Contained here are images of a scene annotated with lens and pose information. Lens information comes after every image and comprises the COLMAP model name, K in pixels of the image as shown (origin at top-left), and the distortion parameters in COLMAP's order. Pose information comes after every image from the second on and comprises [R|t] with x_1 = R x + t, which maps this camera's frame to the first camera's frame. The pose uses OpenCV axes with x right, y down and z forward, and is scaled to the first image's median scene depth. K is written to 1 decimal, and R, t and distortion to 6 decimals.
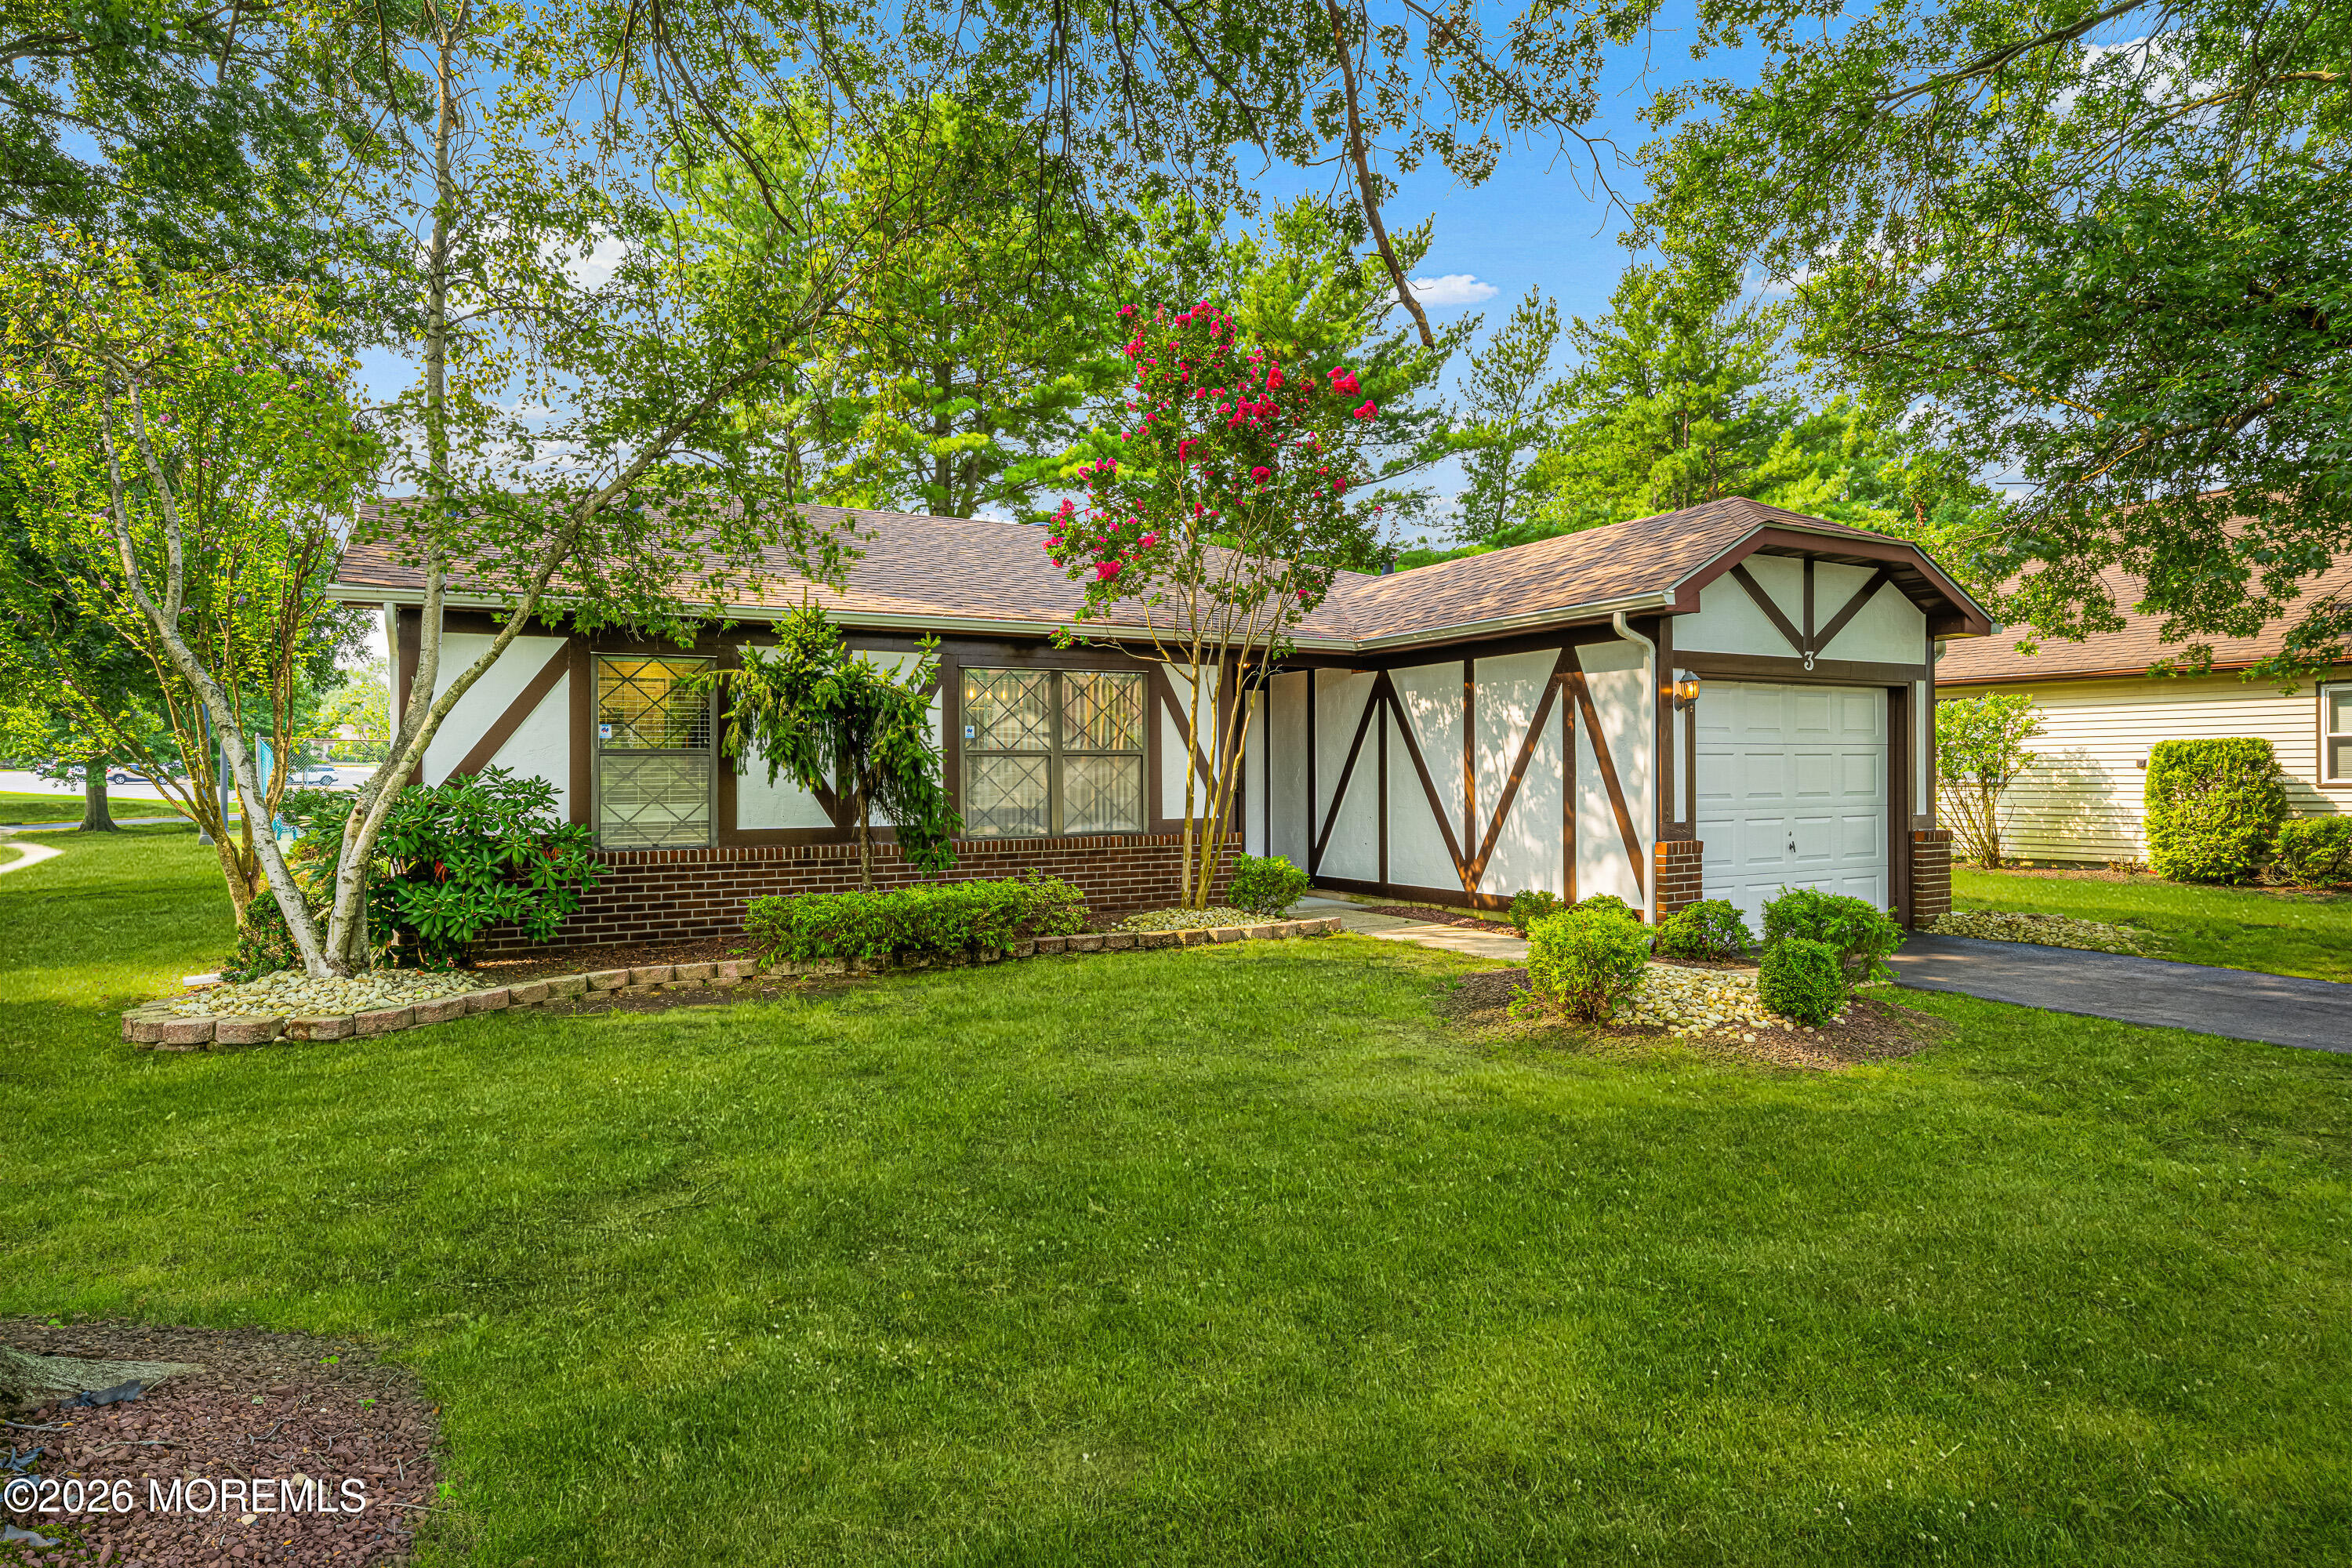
lens RADIAL K [[1318.9, 0, 1176.0], [0, 1318.9, 784.0], [0, 0, 1]] dist [-0.000049, 0.000856]
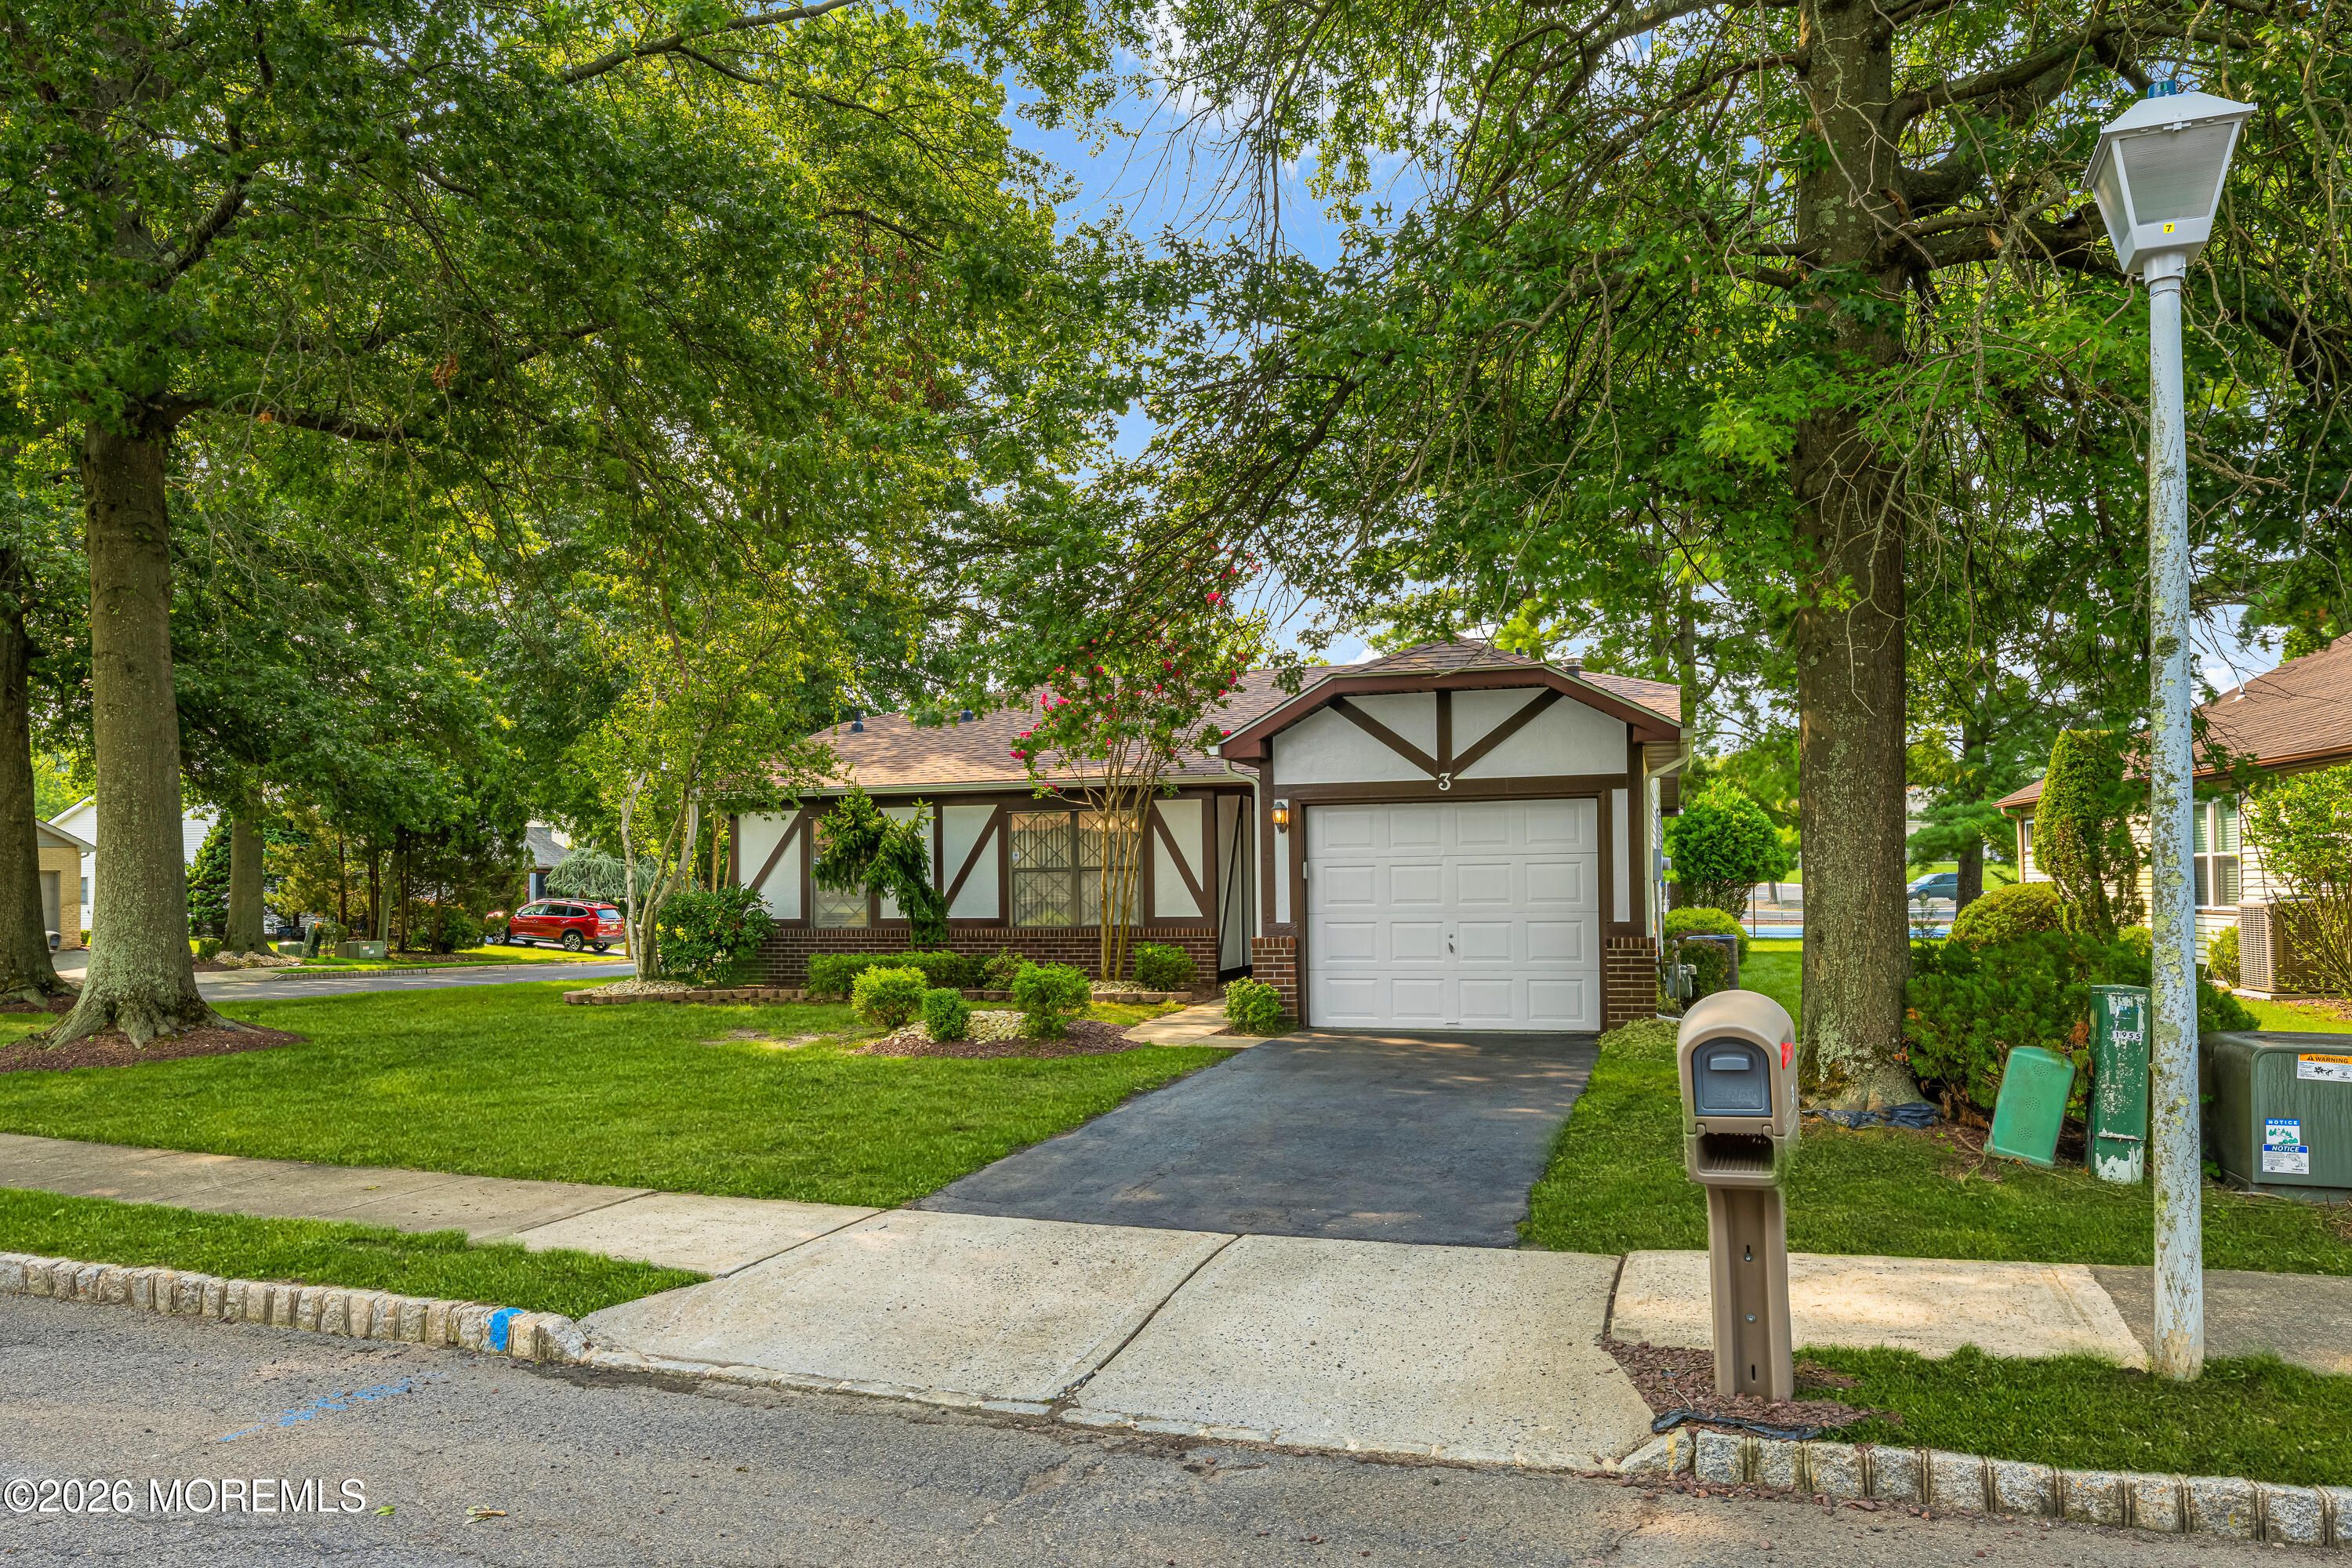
lens RADIAL K [[1554.4, 0, 1174.8], [0, 1554.4, 871.1], [0, 0, 1]] dist [0.003834, 0.002991]
pose [[0.682887, -0.008238, -0.730478, 1.316444], [0.002209, 0.999955, -0.009213, -0.005943], [0.730521, 0.004678, 0.682874, -0.071955]]
